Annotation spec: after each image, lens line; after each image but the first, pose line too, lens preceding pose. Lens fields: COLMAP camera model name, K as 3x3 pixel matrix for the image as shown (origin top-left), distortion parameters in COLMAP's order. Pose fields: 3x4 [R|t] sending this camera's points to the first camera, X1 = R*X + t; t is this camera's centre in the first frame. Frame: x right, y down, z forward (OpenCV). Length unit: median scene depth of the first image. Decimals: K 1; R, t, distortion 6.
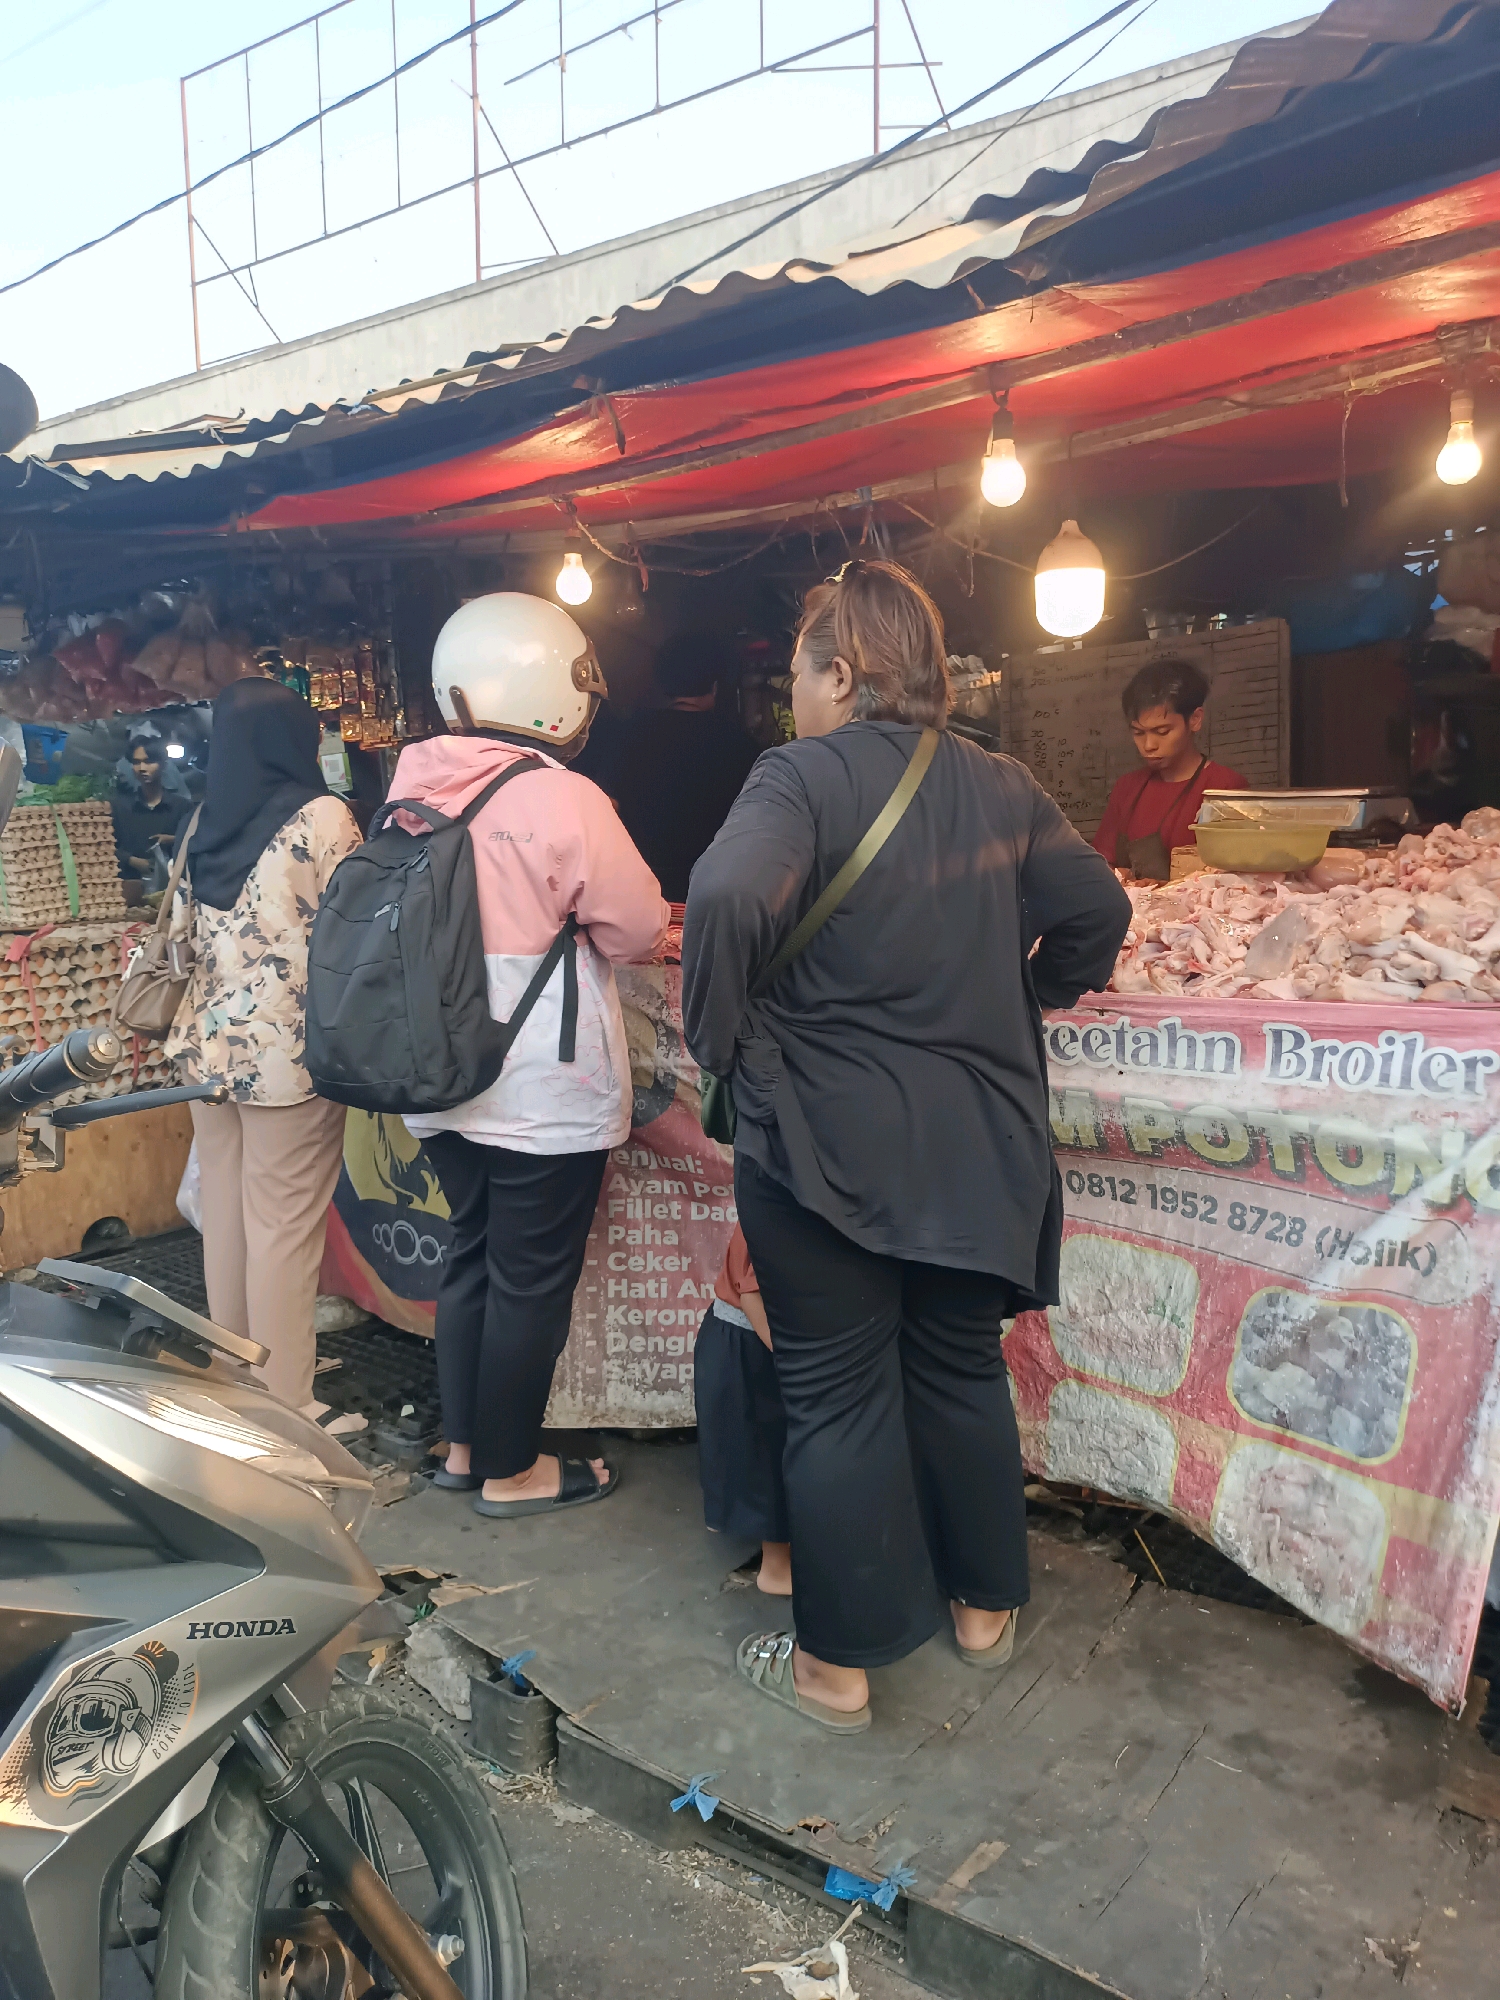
lens RADIAL K [[1424.4, 0, 722.4], [0, 1424.4, 1026.4], [0, 0, 1]] dist [0.005877, -0.004010]
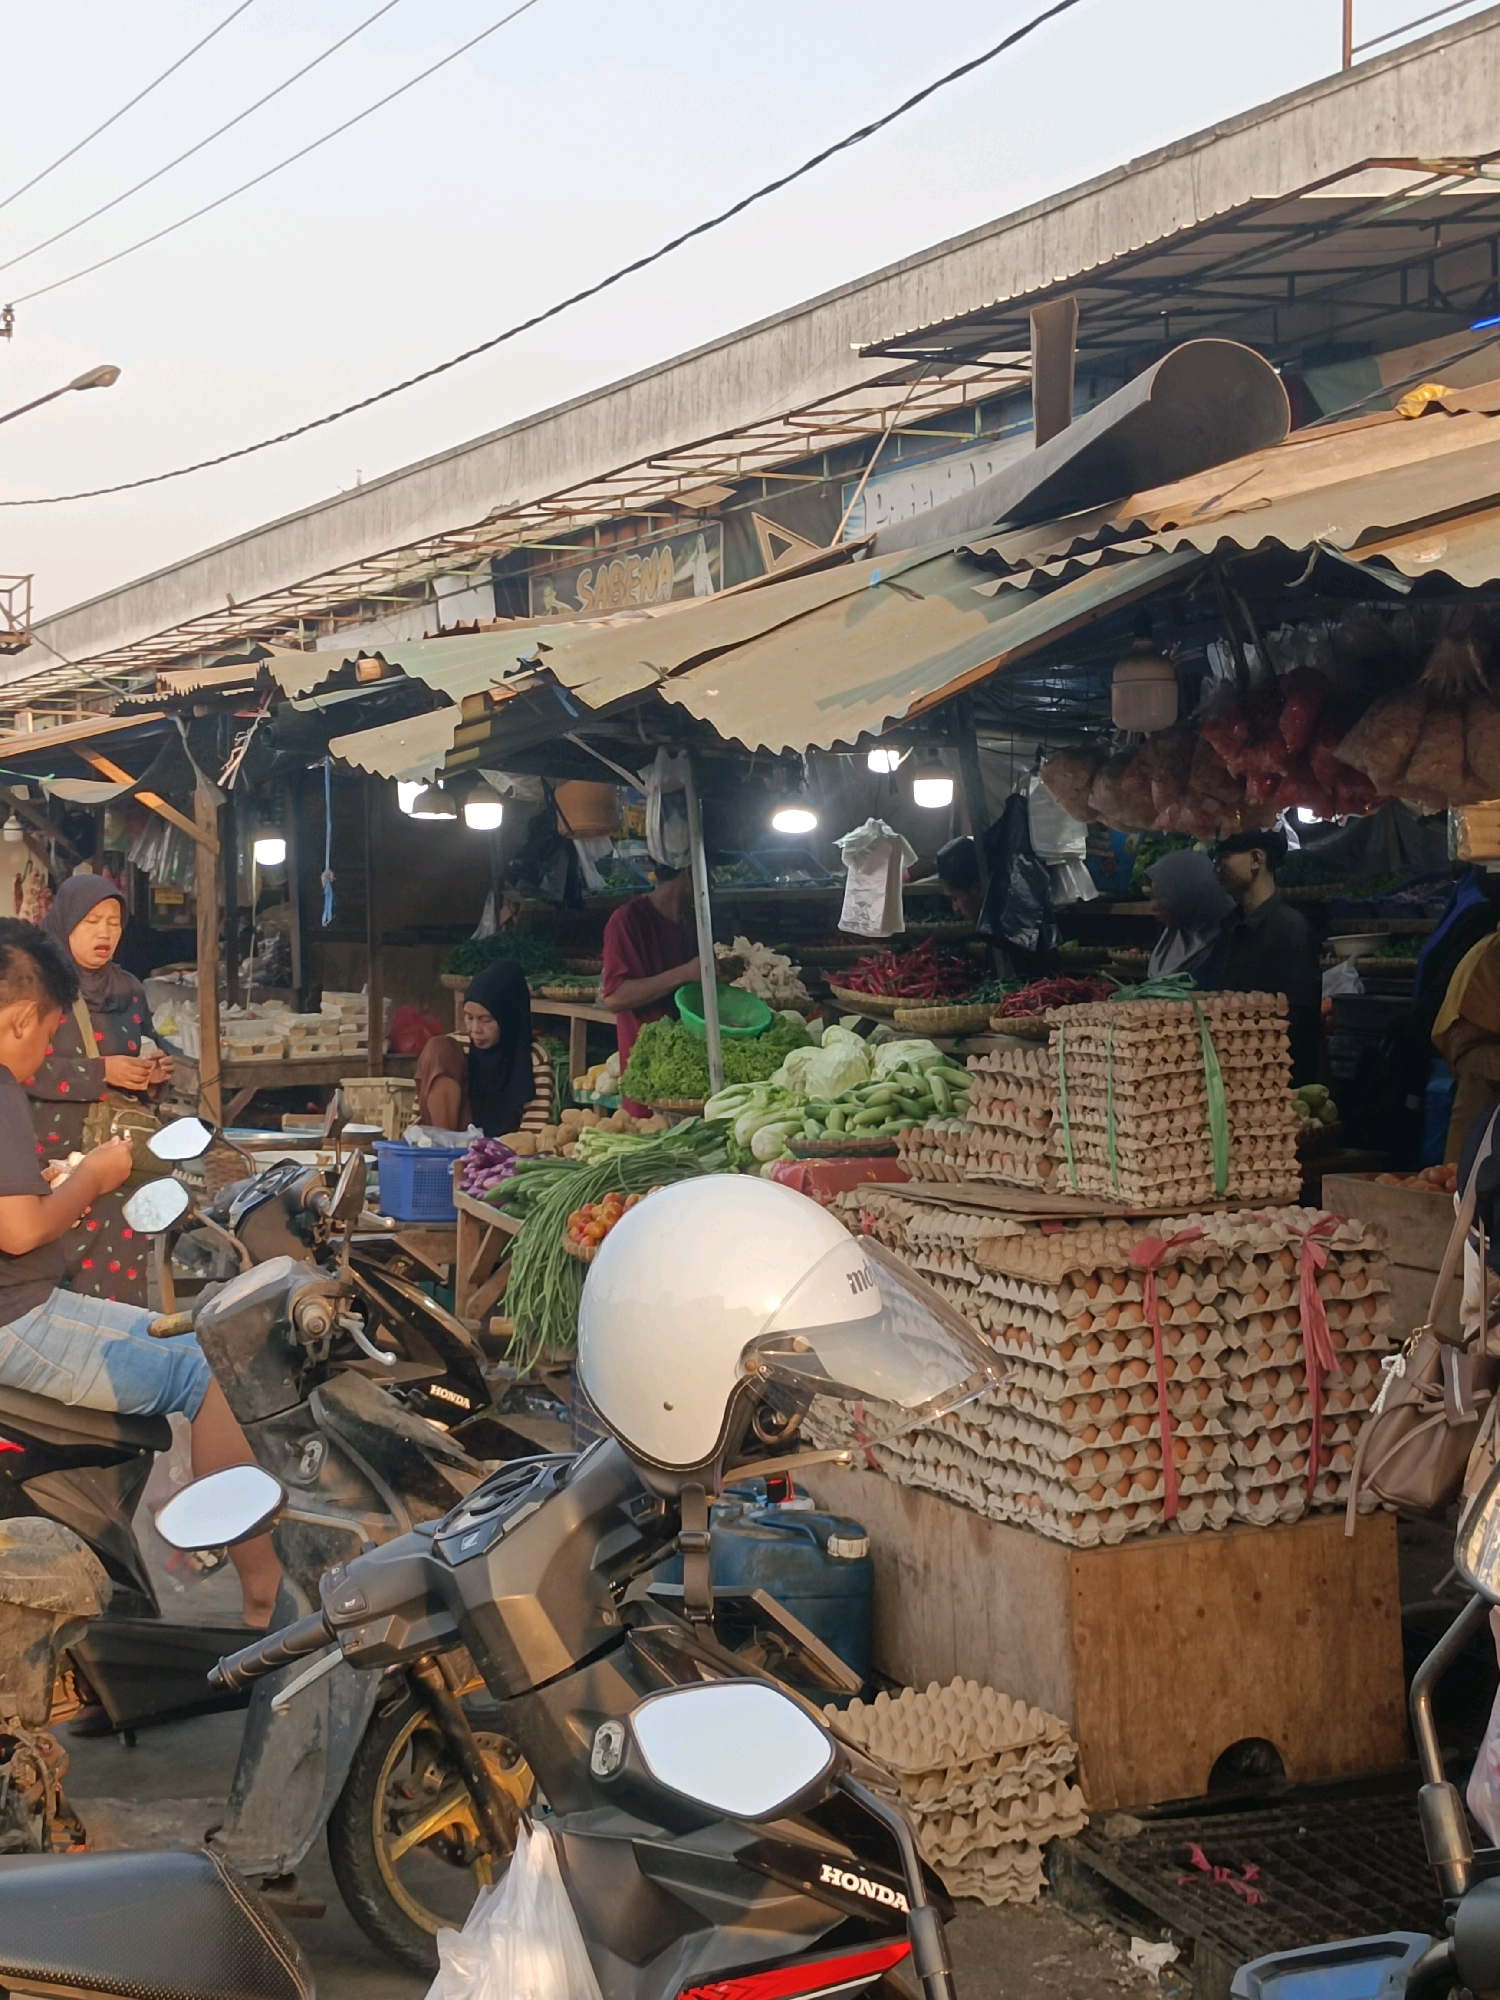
lens RADIAL K [[2872.9, 0, 692.3], [0, 2872.9, 969.4], [0, 0, 1]] dist [0.059464, 0.024874]
pose [[0.872113, 0.039229, -0.487730, -0.077554], [-0.073494, 0.995975, -0.051307, -0.094904], [0.483754, 0.080591, 0.871486, -0.131097]]
